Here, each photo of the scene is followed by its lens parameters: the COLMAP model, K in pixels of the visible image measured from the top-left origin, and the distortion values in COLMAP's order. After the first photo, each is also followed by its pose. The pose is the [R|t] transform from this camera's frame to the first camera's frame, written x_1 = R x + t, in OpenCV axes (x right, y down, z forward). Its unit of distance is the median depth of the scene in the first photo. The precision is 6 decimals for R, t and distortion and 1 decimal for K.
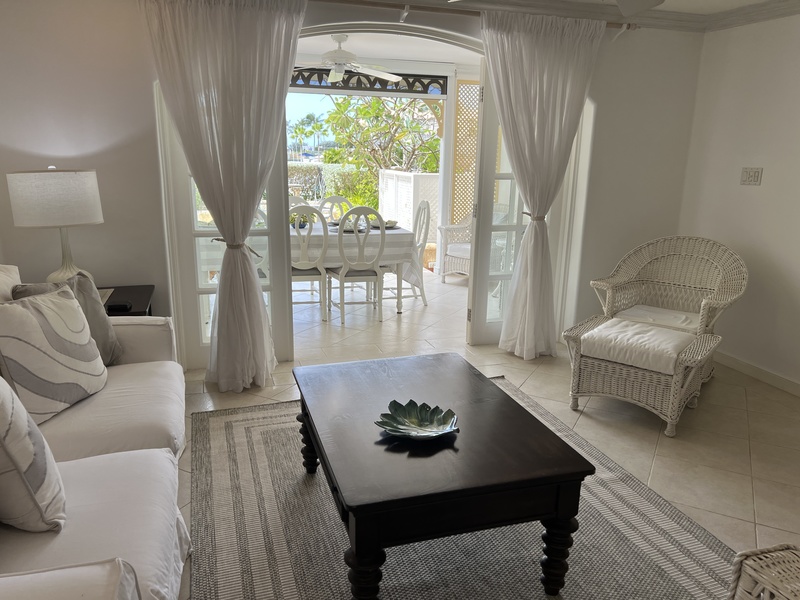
lens RADIAL K [[599.0, 0, 400.0], [0, 599.0, 300.0], [0, 0, 1]] dist [-0.000476, 0.005568]
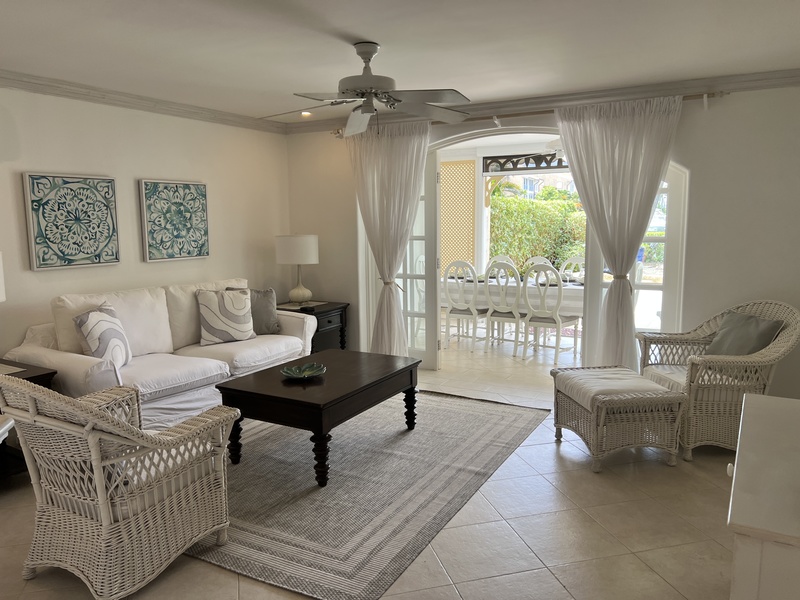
lens RADIAL K [[599.0, 0, 400.0], [0, 599.0, 300.0], [0, 0, 1]] dist [-0.000476, 0.005568]
pose [[0.693059, 0.070419, -0.717433, 0.787178], [-0.148161, 0.987885, -0.046162, 0.018063], [0.705491, 0.138288, 0.695096, -0.044441]]
